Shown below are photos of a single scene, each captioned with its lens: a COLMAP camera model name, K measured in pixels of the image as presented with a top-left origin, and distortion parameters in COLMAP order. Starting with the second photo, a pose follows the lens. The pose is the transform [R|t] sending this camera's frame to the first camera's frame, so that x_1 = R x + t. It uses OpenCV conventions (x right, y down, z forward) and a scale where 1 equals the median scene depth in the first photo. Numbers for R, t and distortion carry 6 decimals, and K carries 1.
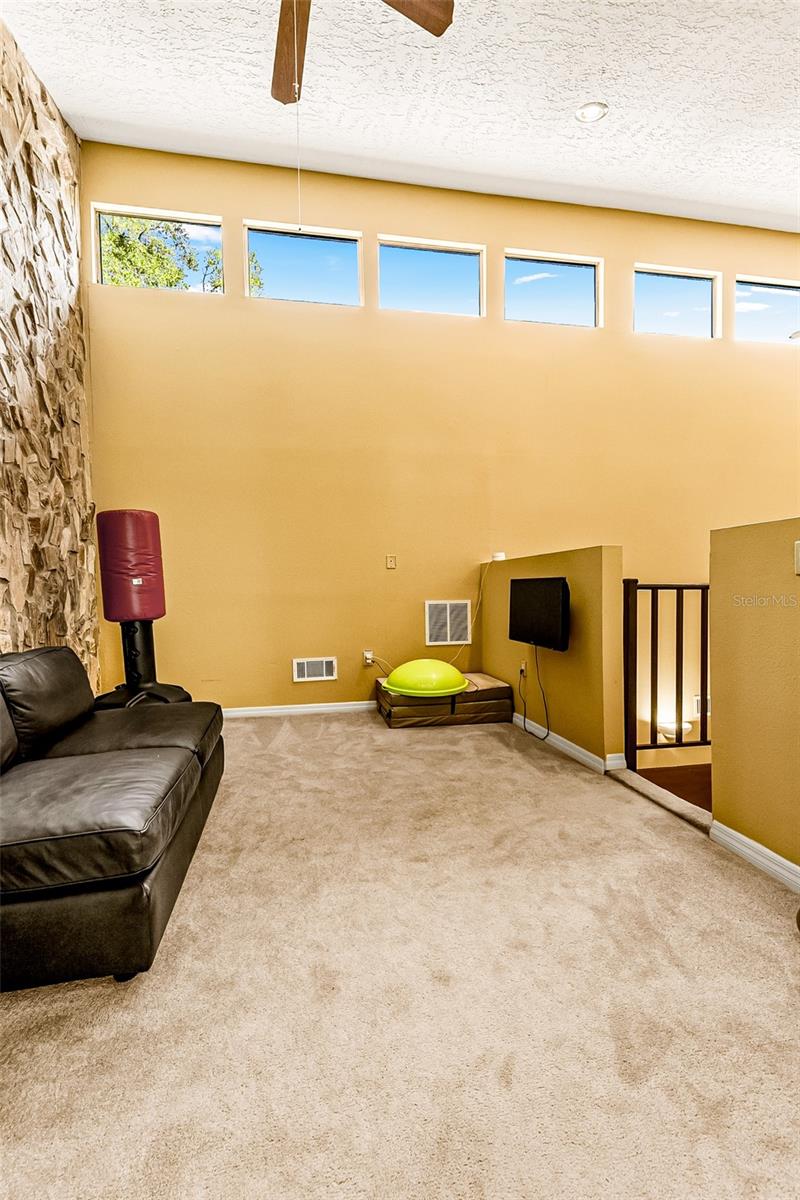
lens RADIAL K [[520.6, 0, 397.1], [0, 520.6, 610.5], [0, 0, 1]] dist [0.012706, -0.003368]
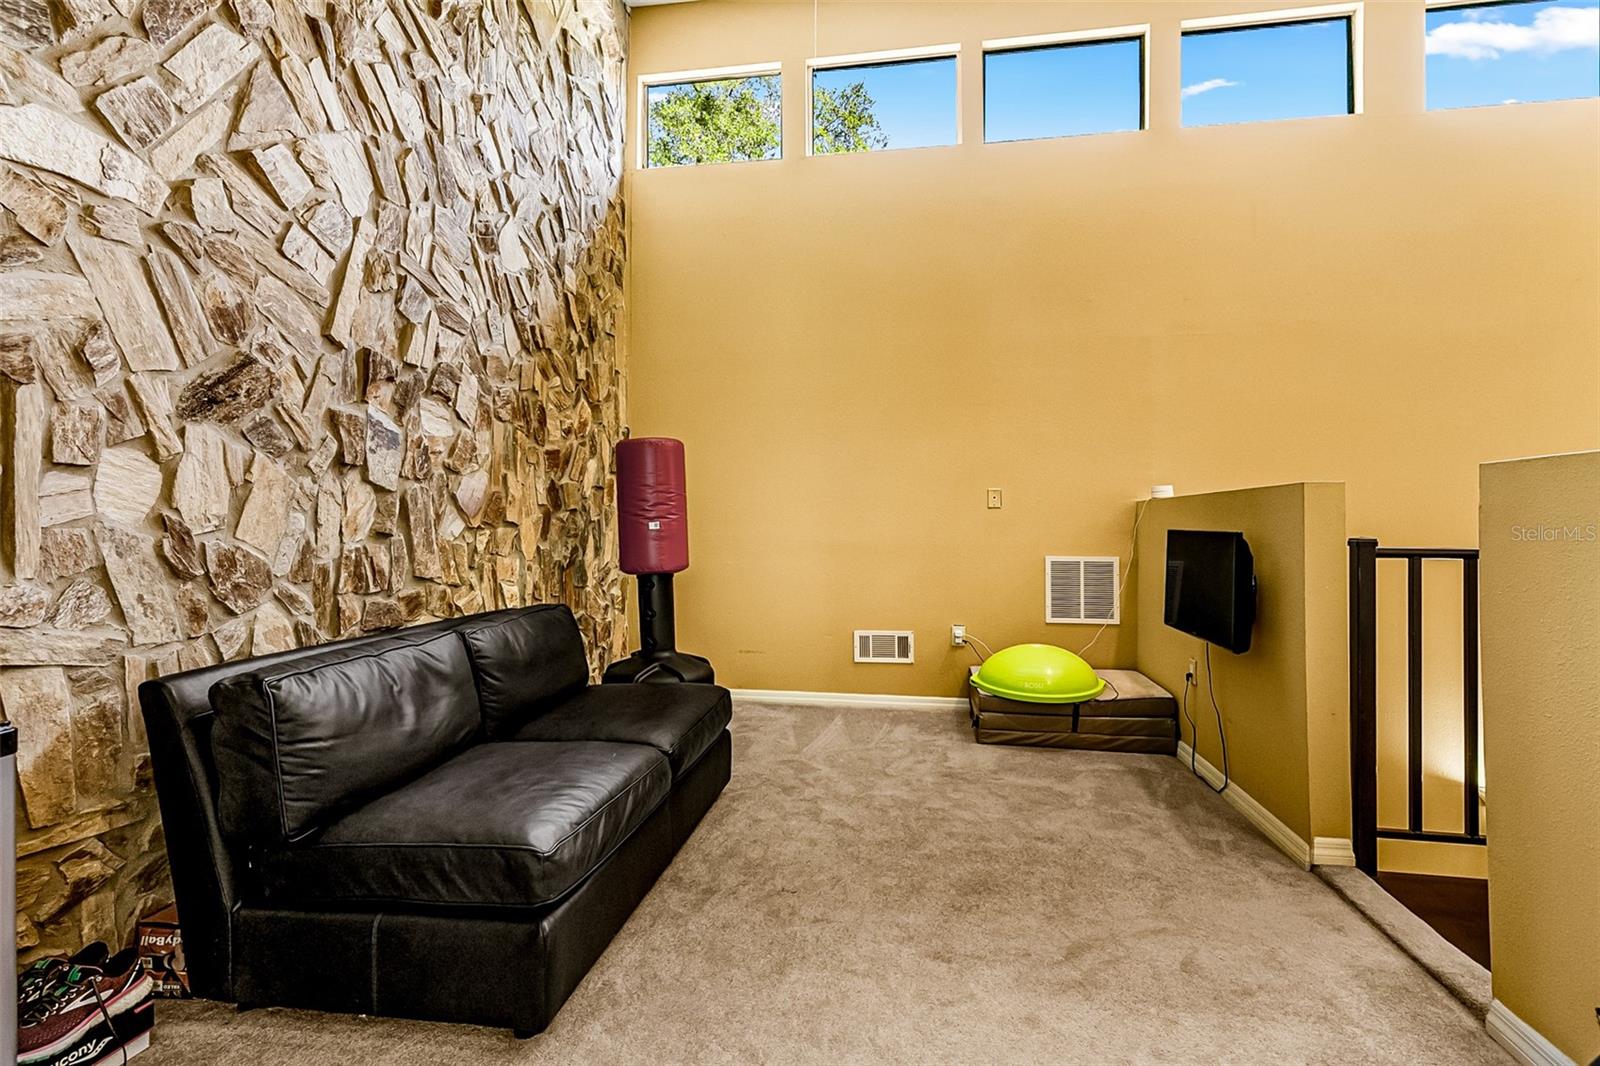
lens RADIAL K [[723.1, 0, 821.9], [0, 723.1, 522.4], [0, 0, 1]] dist [0.013262, -0.003696]
pose [[0.943548, 0.014270, -0.330928, 0.124228], [-0.027837, 0.998953, -0.036291, -0.027671], [0.330064, 0.043455, 0.942958, 0.025656]]
